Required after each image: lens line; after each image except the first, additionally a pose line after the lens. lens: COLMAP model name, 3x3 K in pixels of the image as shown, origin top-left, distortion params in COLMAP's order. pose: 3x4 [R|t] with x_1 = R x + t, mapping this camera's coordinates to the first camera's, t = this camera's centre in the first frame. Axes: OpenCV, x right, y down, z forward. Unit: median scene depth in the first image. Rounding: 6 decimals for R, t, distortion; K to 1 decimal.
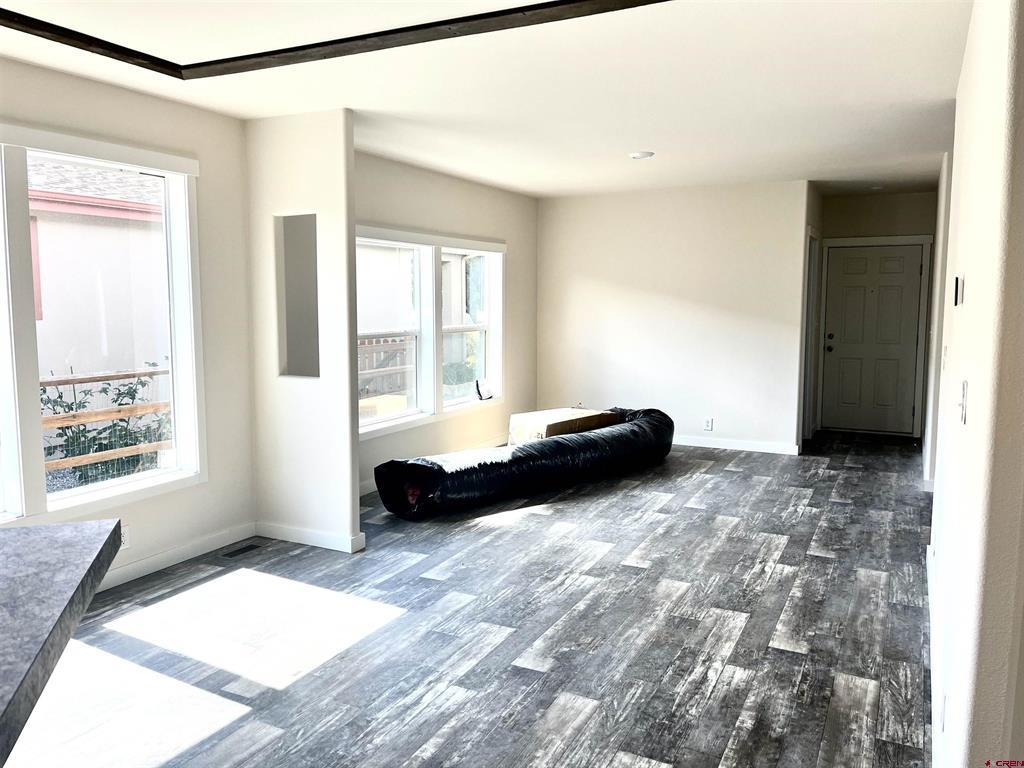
lens RADIAL K [[789.8, 0, 516.8], [0, 789.8, 383.3], [0, 0, 1]] dist [0.083526, -0.169994]
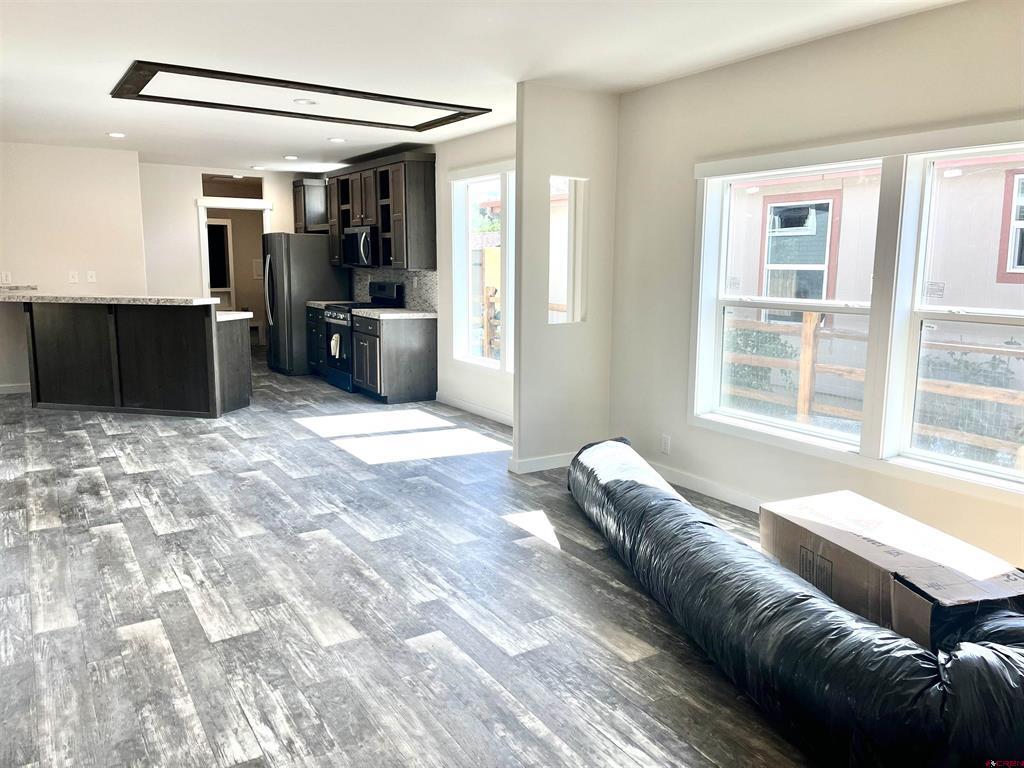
lens RADIAL K [[789.8, 0, 516.8], [0, 789.8, 383.3], [0, 0, 1]] dist [0.083526, -0.169994]
pose [[-0.529606, 0.114157, -0.840527, 0.856985], [-0.110985, 0.973059, 0.202087, -0.172433], [0.840952, 0.200312, -0.502668, 1.779062]]
